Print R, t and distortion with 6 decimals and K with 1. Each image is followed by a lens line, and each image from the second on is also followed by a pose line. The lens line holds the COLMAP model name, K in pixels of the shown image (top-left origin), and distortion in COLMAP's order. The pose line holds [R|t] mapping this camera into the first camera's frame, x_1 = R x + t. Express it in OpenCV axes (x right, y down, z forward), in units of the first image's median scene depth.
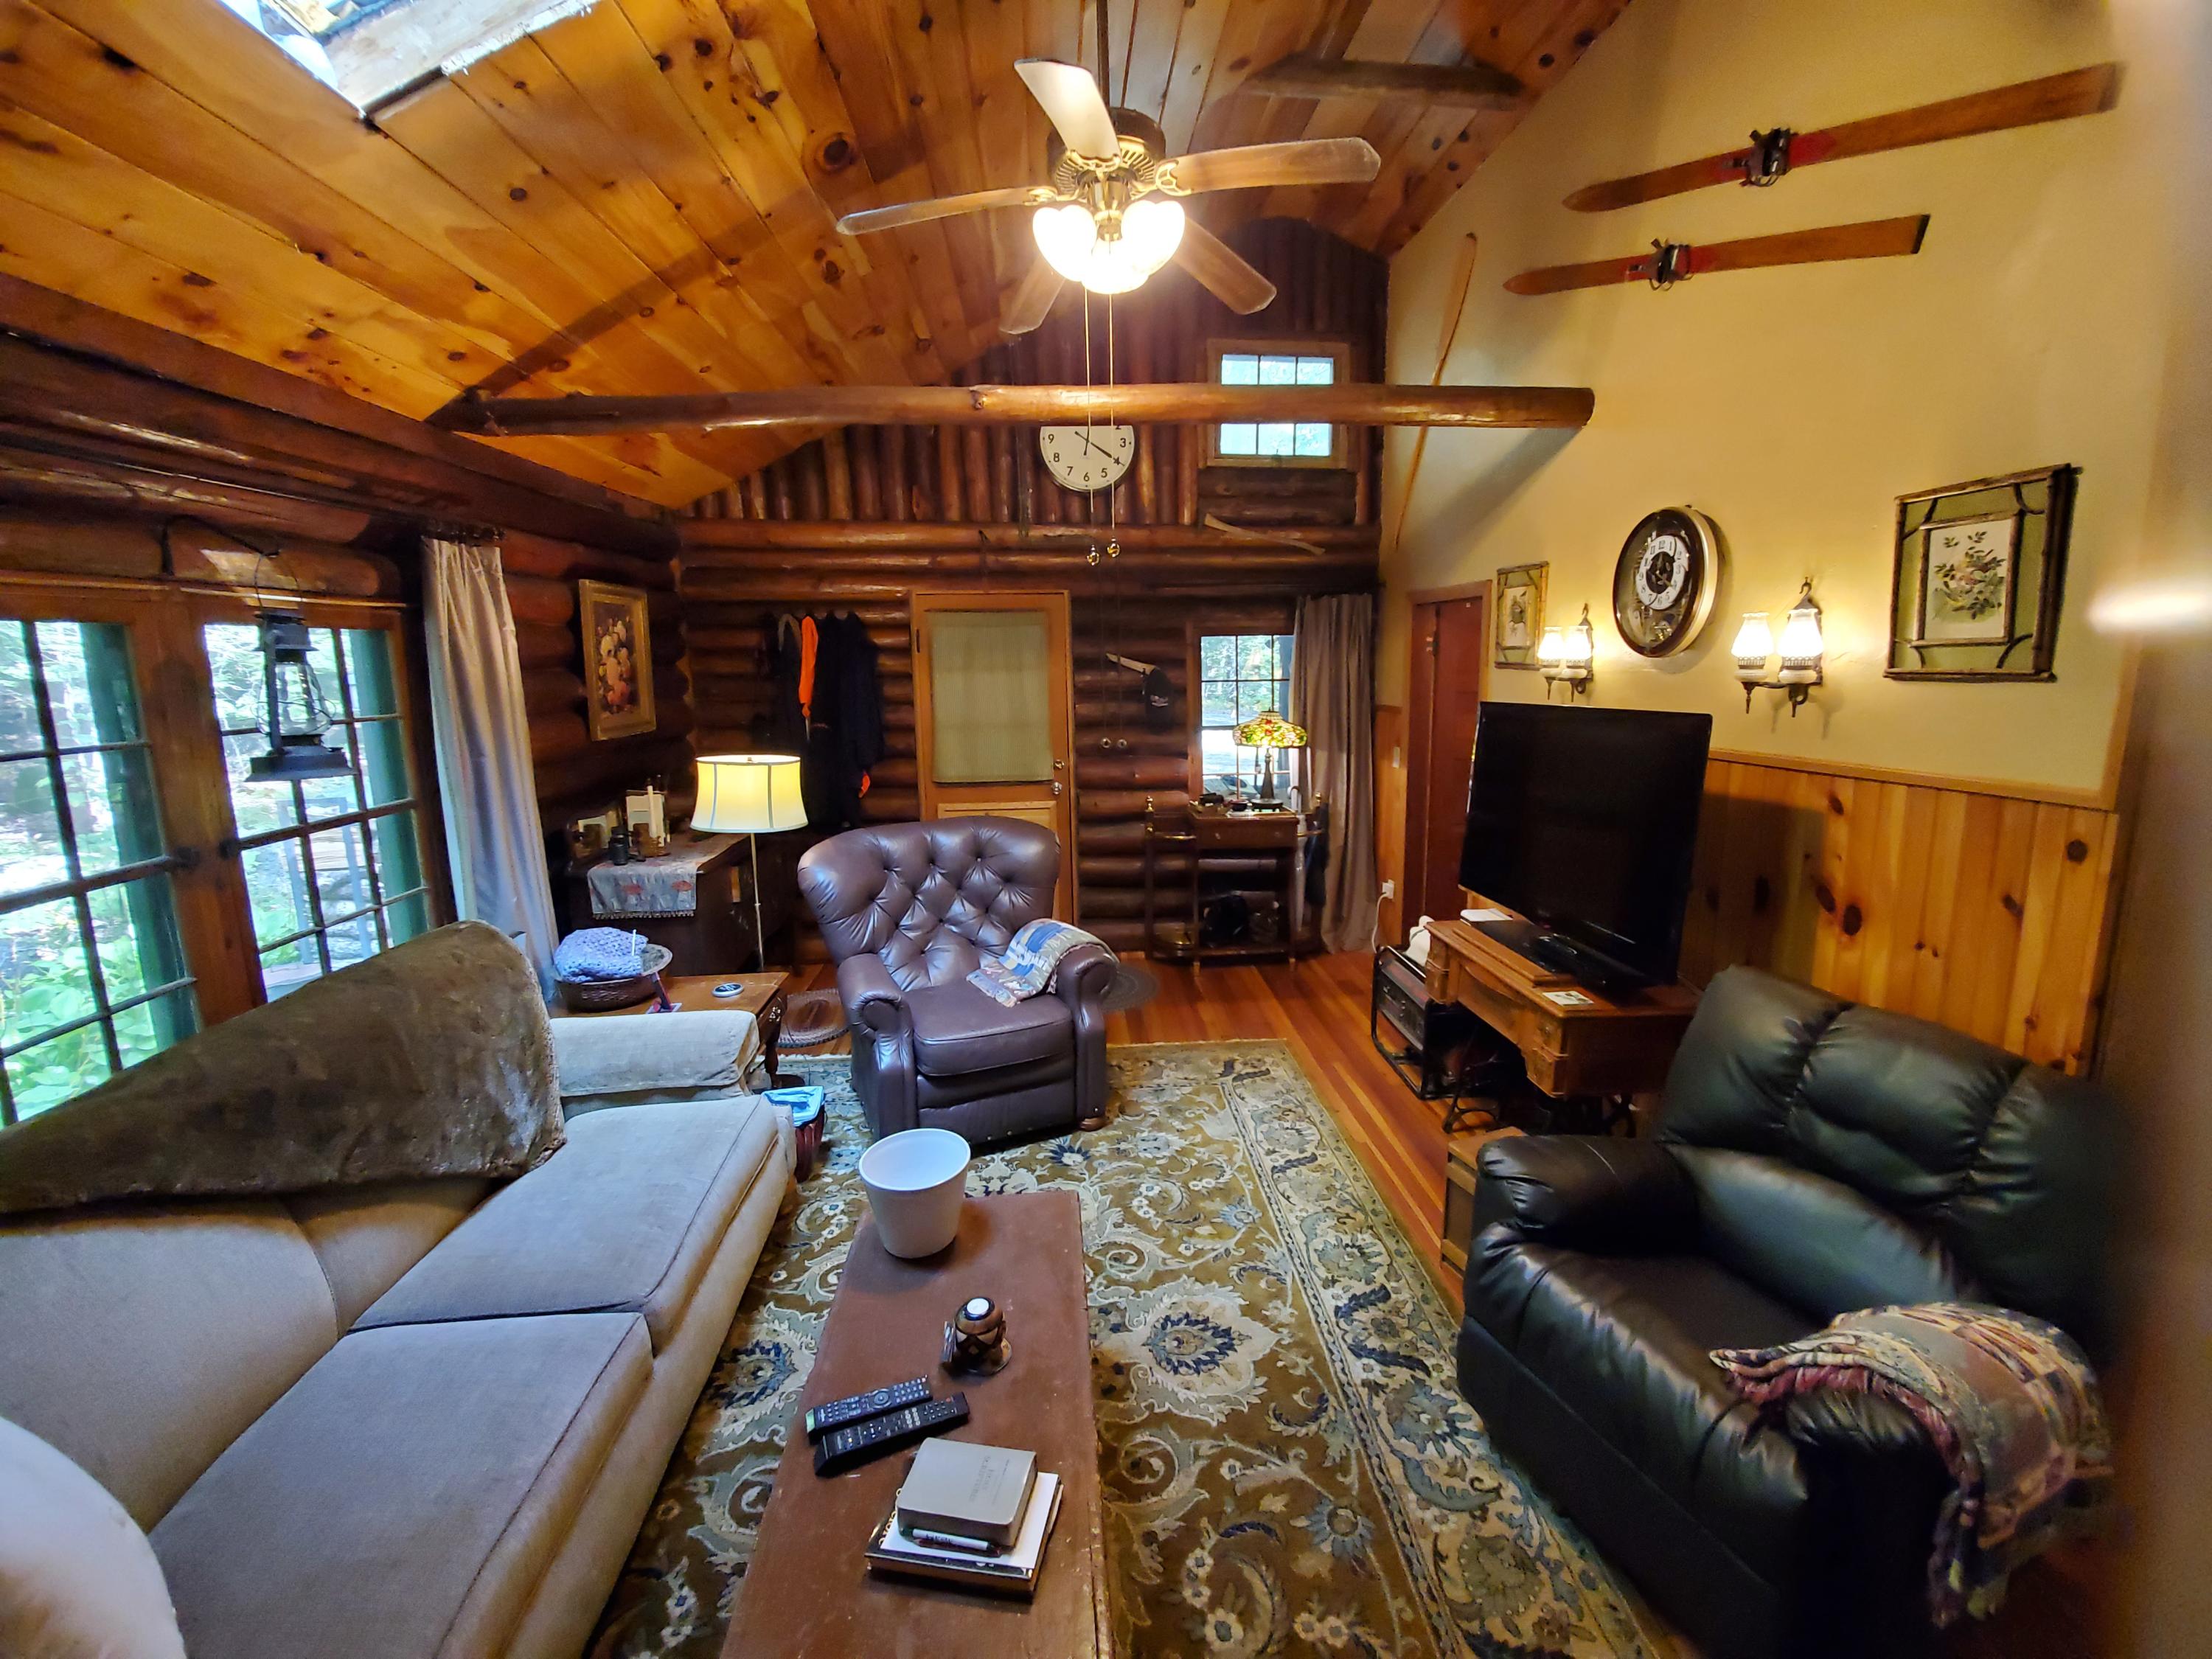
lens RADIAL K [[874.6, 0, 1128.3], [0, 874.6, 800.8], [0, 0, 1]] dist [0.010531, -0.016940]
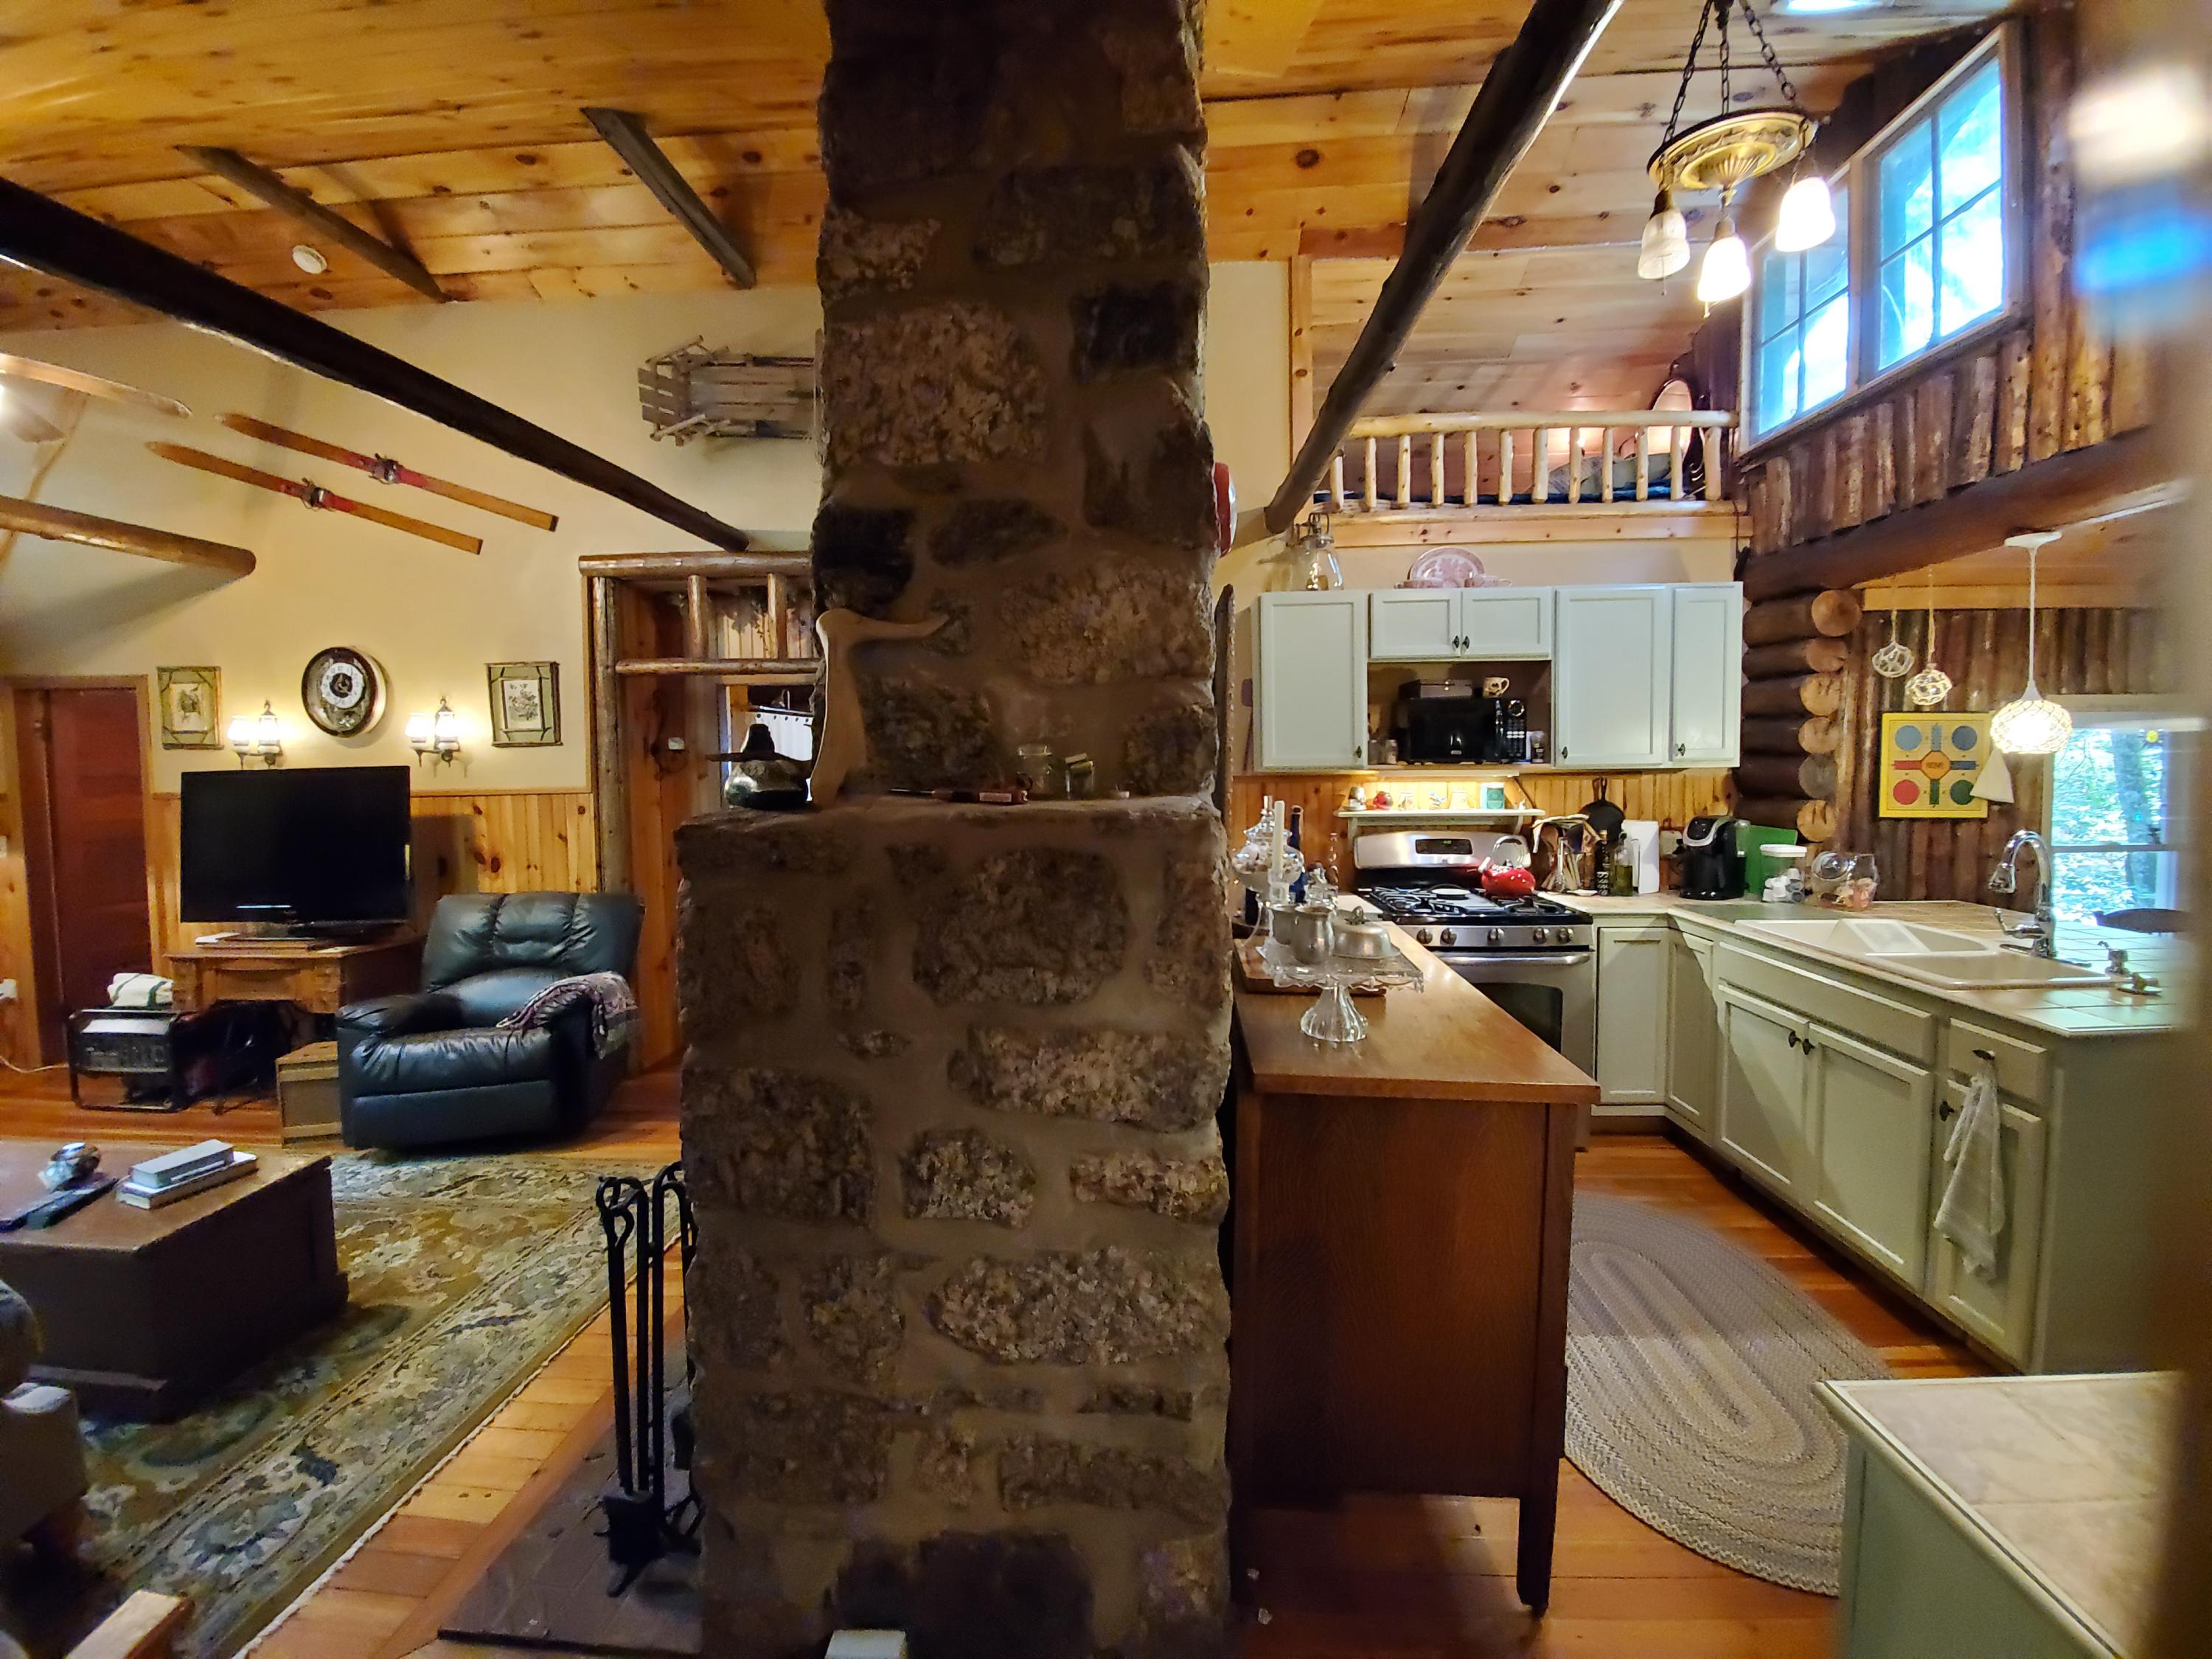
lens RADIAL K [[870.4, 0, 1126.6], [0, 870.4, 801.6], [0, 0, 1]] dist [0.013665, -0.017474]
pose [[0.143985, -0.034643, 0.988973, -0.657728], [0.163942, 0.986412, 0.010685, 0.144017], [-0.975905, 0.160596, 0.147708, -0.517104]]
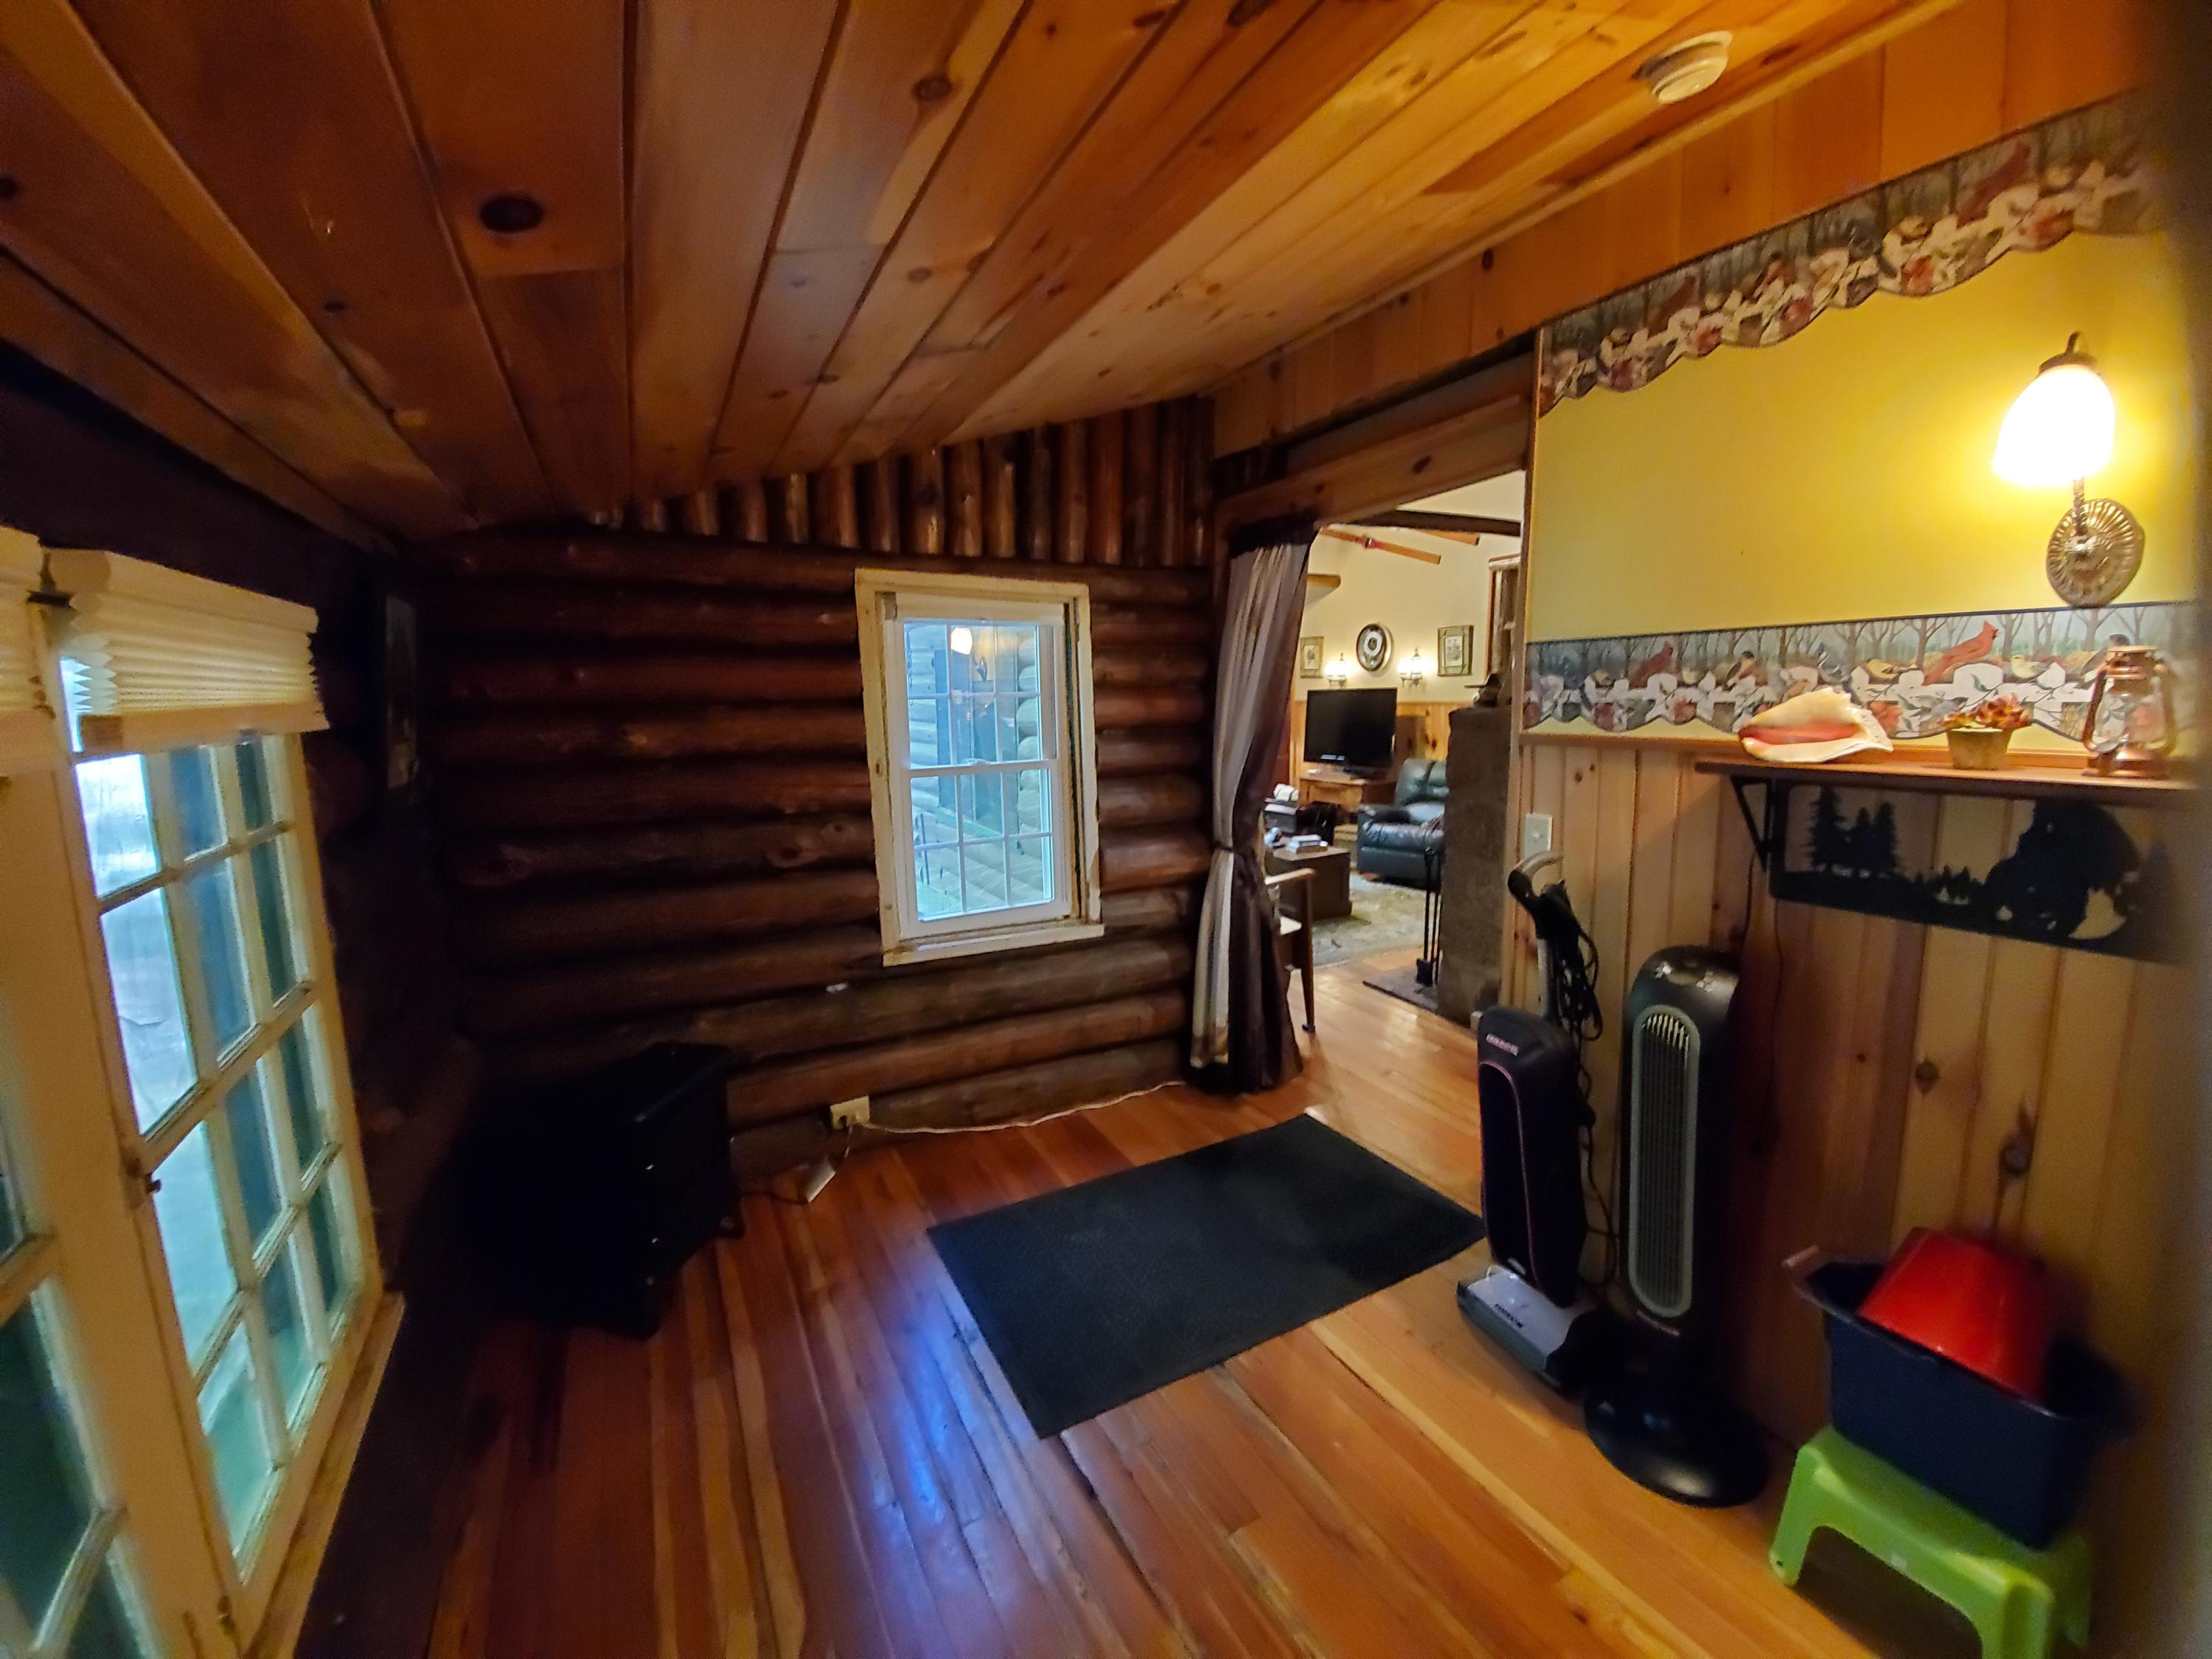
lens RADIAL K [[874.6, 0, 1128.3], [0, 874.6, 800.8], [0, 0, 1]] dist [0.010531, -0.016940]
pose [[0.914698, -0.046842, 0.401414, -1.195973], [0.061179, 0.997863, -0.022964, 0.253240], [-0.399480, 0.045563, 0.915609, -1.199065]]
